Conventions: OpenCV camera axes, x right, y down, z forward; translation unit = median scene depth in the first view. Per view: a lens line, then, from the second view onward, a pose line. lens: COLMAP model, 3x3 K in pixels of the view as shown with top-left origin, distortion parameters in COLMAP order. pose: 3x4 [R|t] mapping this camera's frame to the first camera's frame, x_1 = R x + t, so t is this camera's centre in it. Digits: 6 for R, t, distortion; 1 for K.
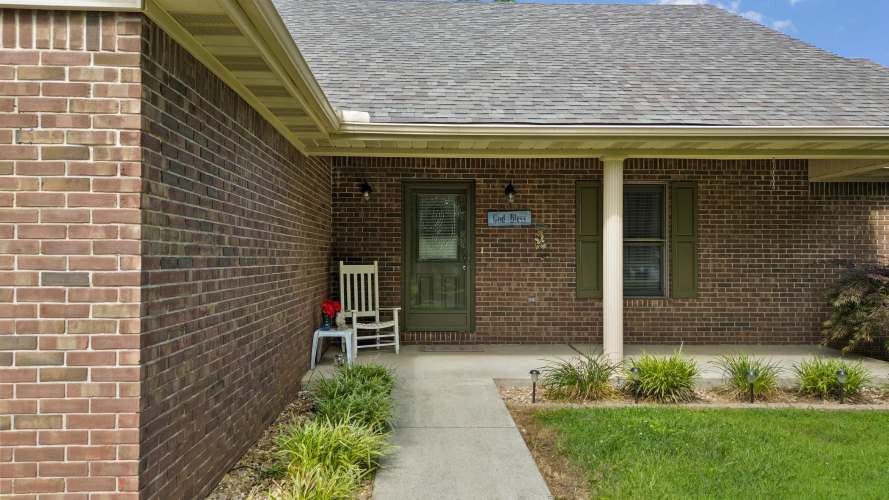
lens RADIAL K [[633.5, 0, 444.5], [0, 633.5, 250.0], [0, 0, 1]] dist [0.041086, -0.001013]
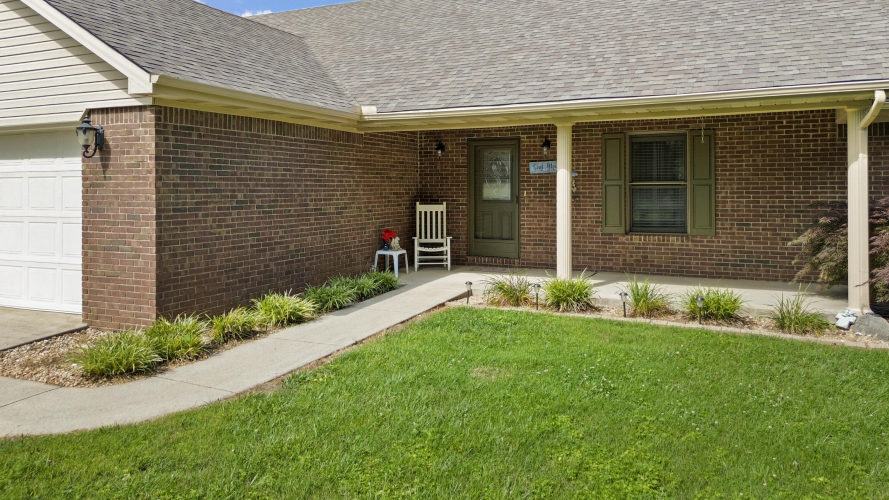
lens RADIAL K [[646.5, 0, 444.6], [0, 646.5, 187.7], [0, 0, 1]] dist [0.040551, 0.001938]
pose [[0.890299, -0.007846, -0.455310, 0.497594], [0.012834, 0.999887, 0.007864, -0.022195], [0.455197, -0.012845, 0.890298, -0.207911]]
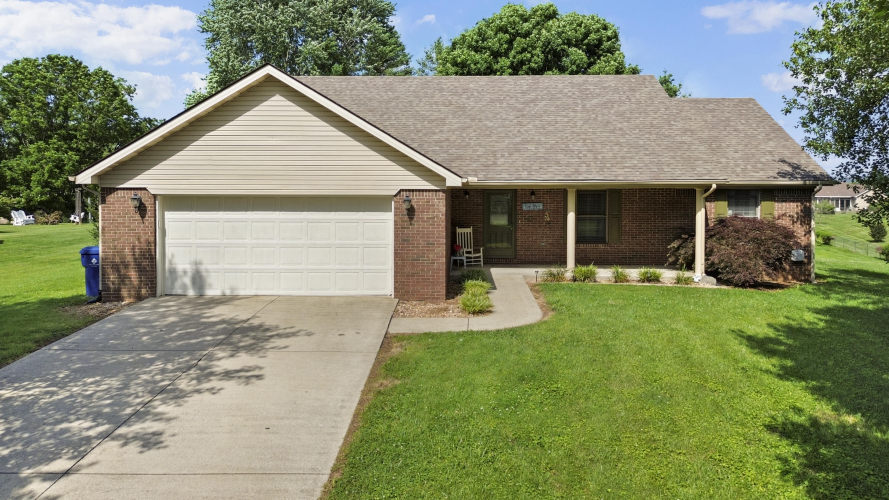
lens RADIAL K [[655.2, 0, 444.0], [0, 655.2, 222.3], [0, 0, 1]] dist [0.097041, 0.000382]
pose [[0.997635, 0.002975, -0.068673, -0.045278], [0.001359, 0.998014, 0.062979, -0.137821], [0.068724, -0.062923, 0.995649, -1.257067]]
